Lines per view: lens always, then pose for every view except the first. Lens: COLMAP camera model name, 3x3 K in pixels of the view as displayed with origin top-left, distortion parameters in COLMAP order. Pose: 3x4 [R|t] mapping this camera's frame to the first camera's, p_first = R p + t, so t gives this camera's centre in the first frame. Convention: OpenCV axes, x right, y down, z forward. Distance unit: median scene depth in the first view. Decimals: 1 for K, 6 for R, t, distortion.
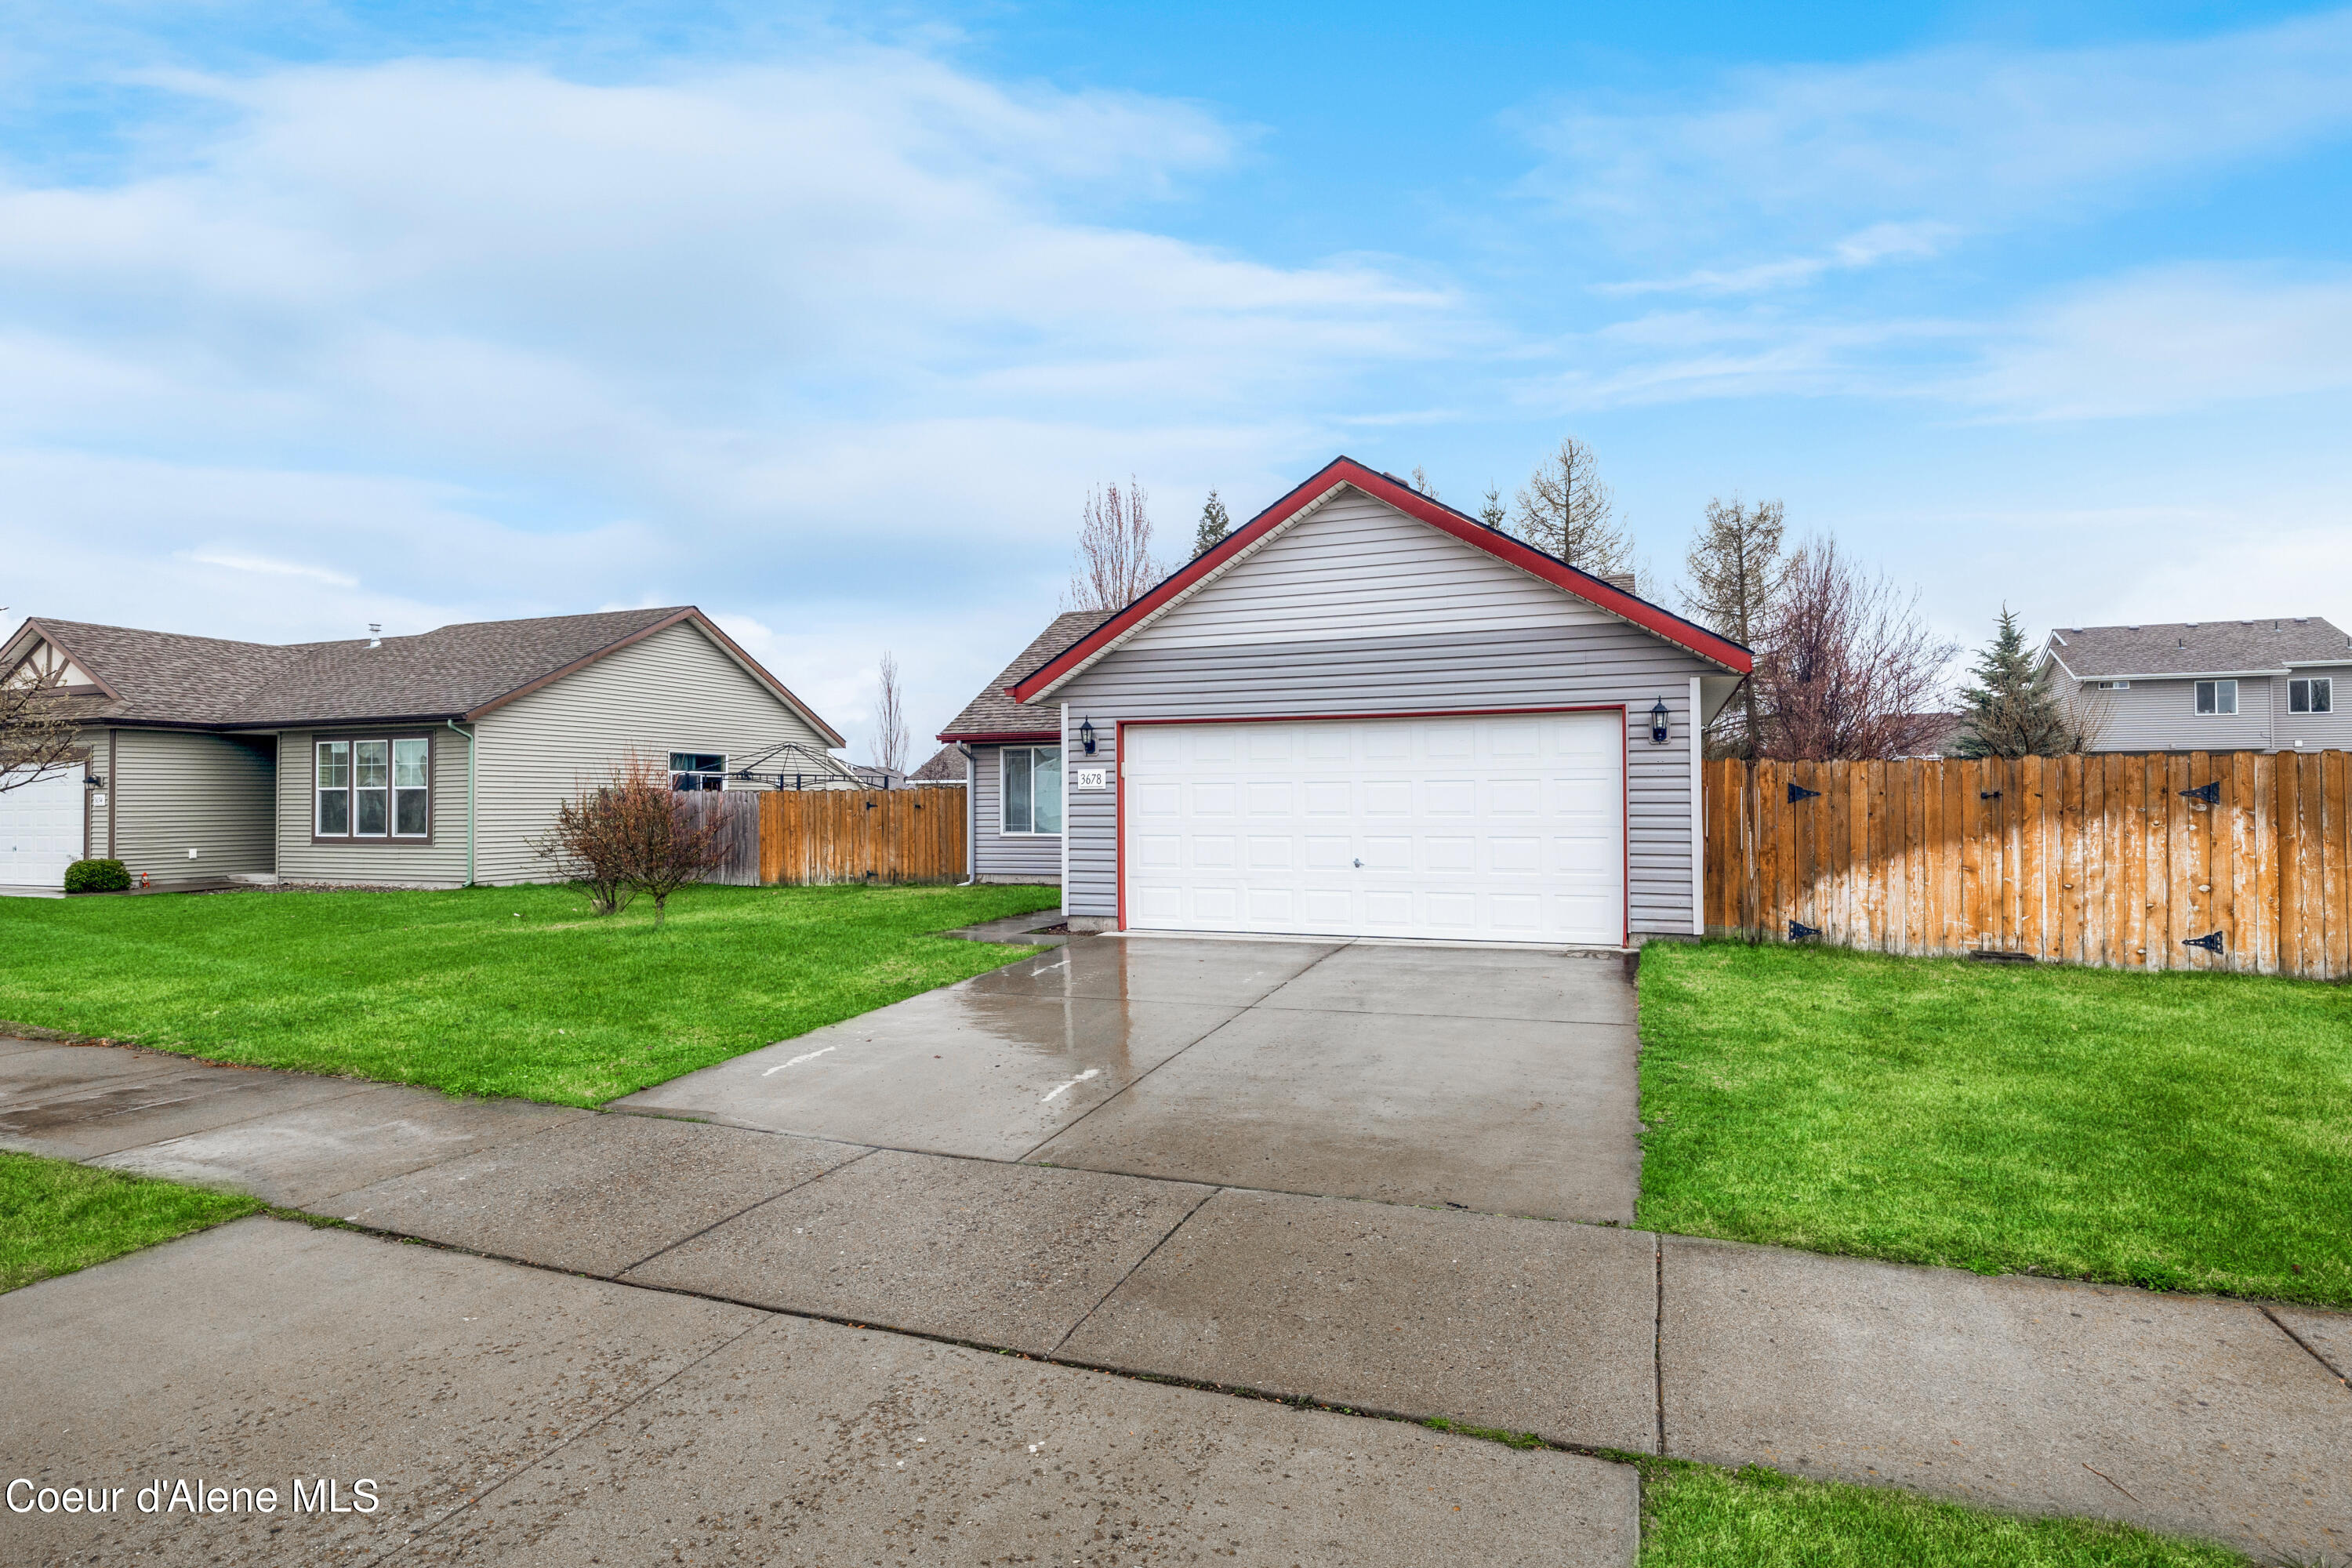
lens RADIAL K [[1204.2, 0, 1176.0], [0, 1204.2, 784.0], [0, 0, 1]] dist [0.000674, 0.000059]
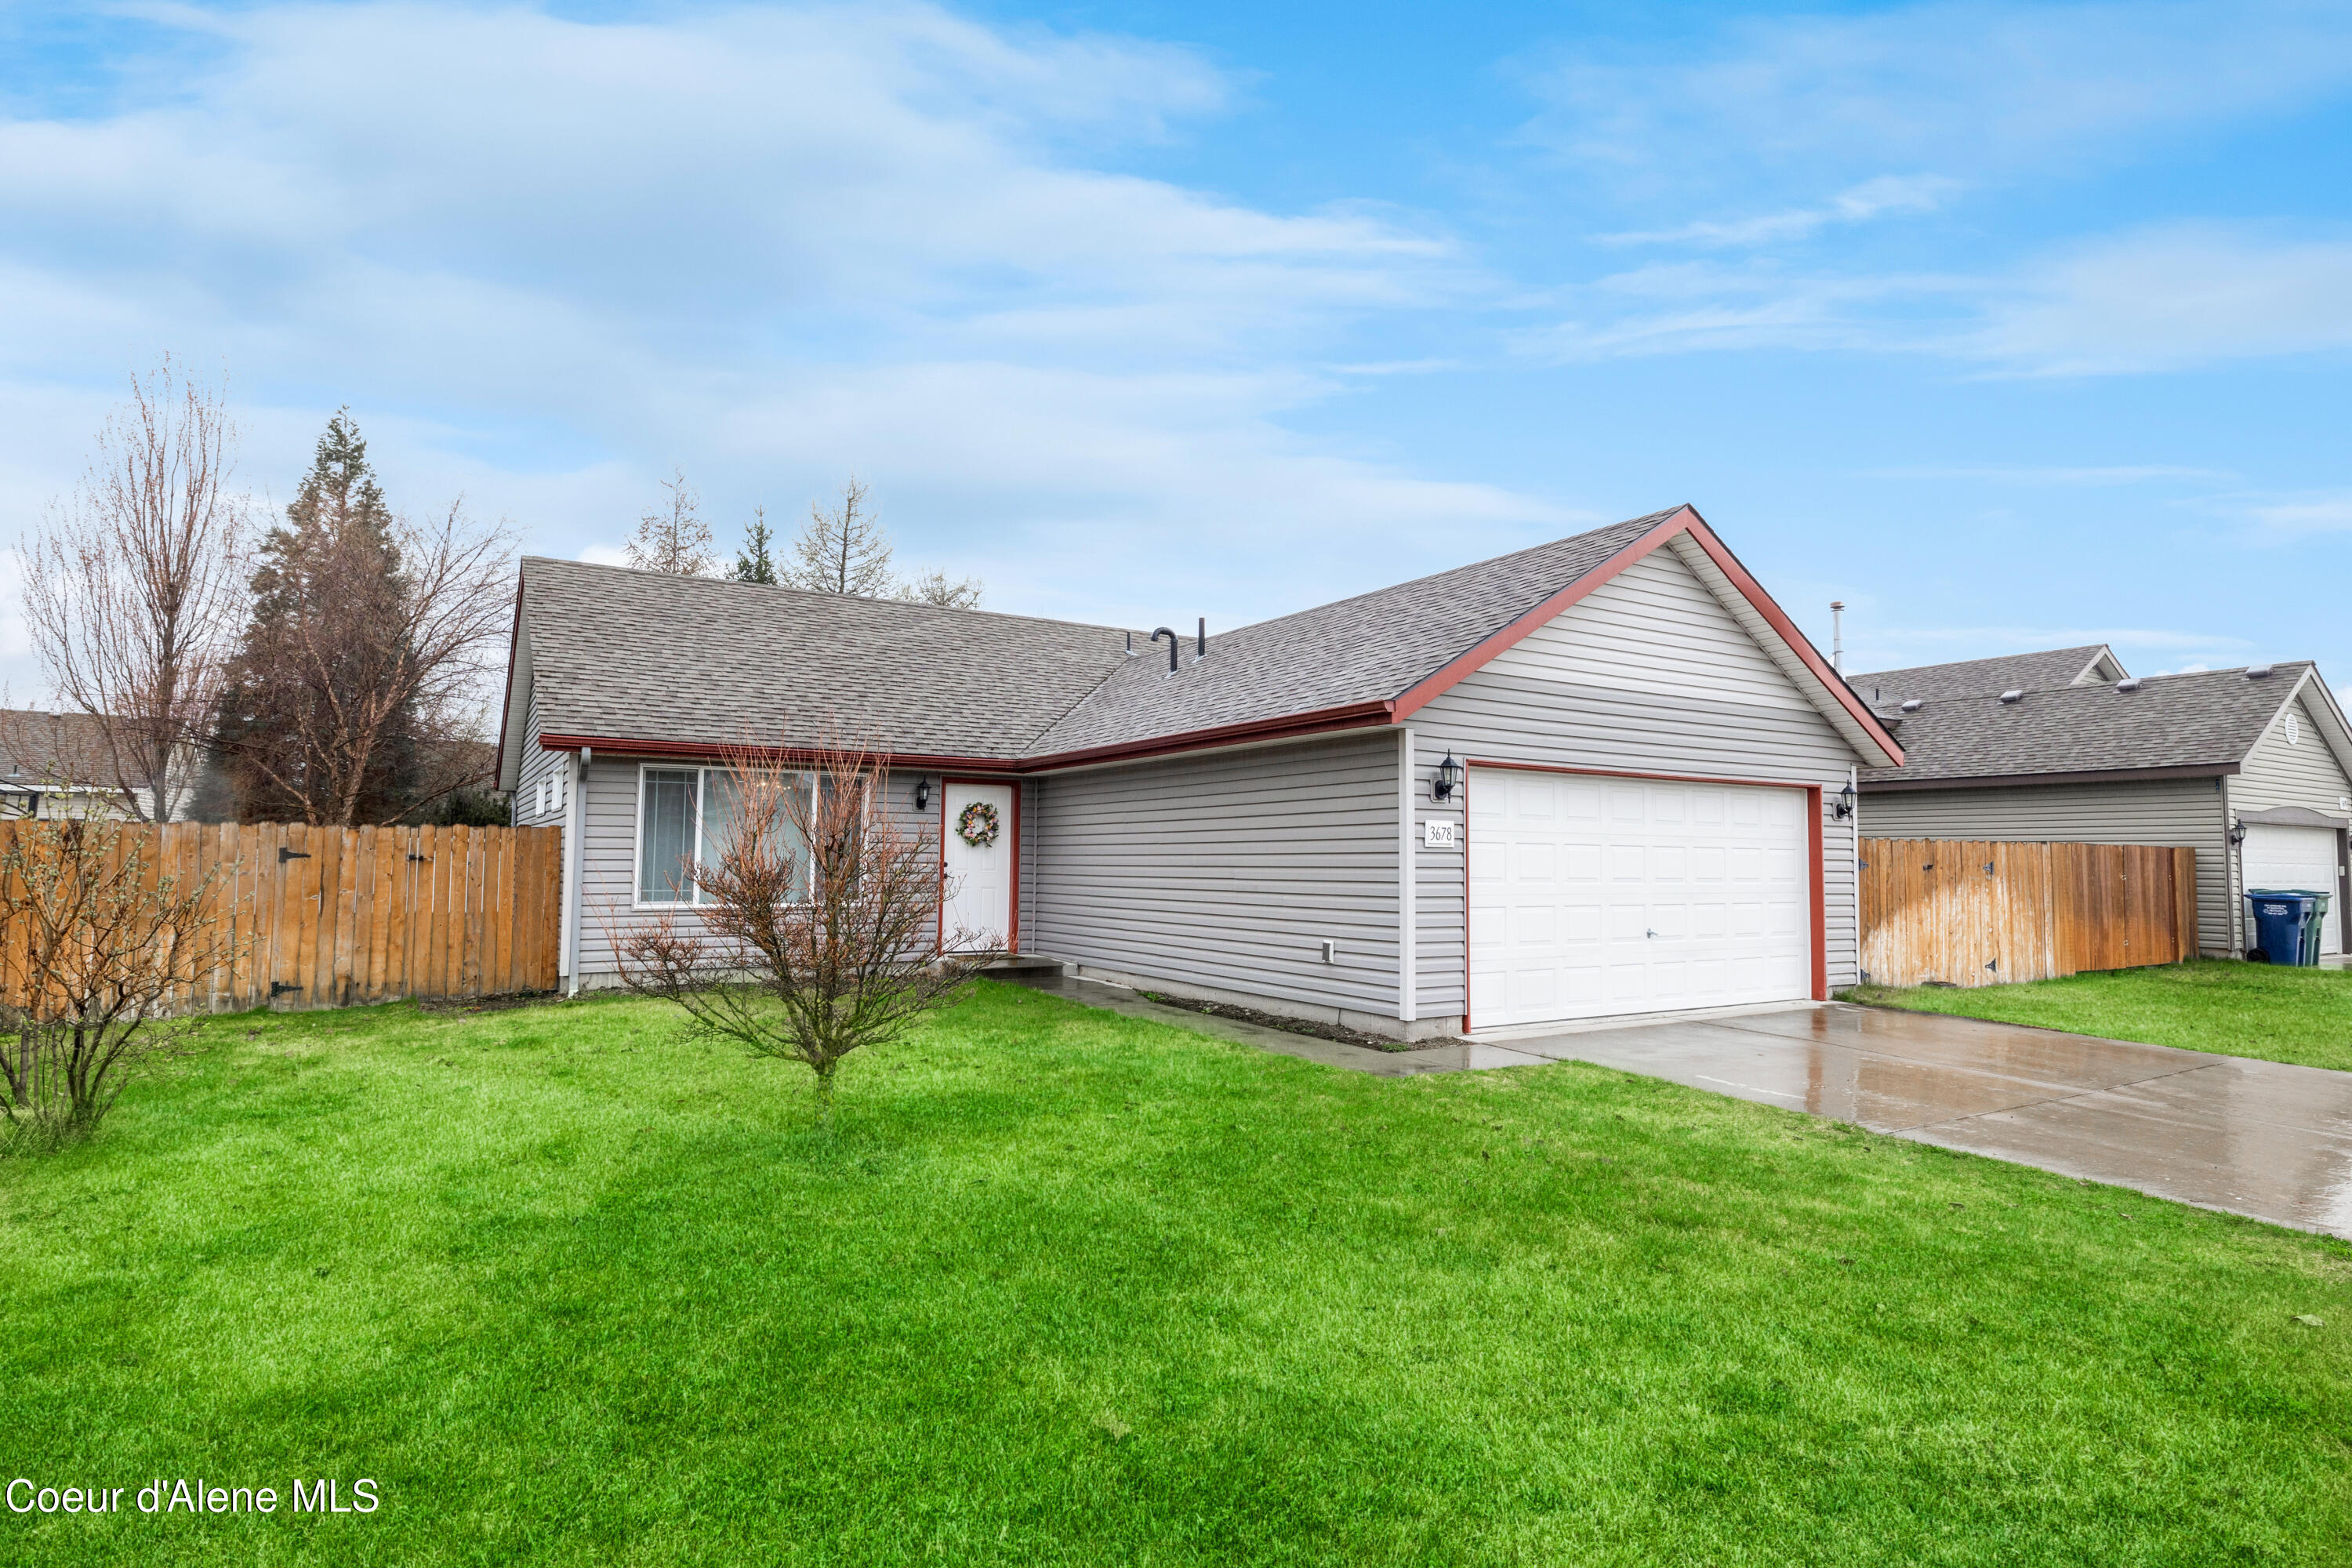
lens RADIAL K [[1204.2, 0, 1176.0], [0, 1204.2, 784.0], [0, 0, 1]] dist [0.000674, 0.000059]
pose [[0.609135, 0.061427, 0.790684, -0.767145], [-0.026422, 0.998014, -0.057179, 0.012093], [-0.792626, 0.013938, 0.609548, 0.675775]]
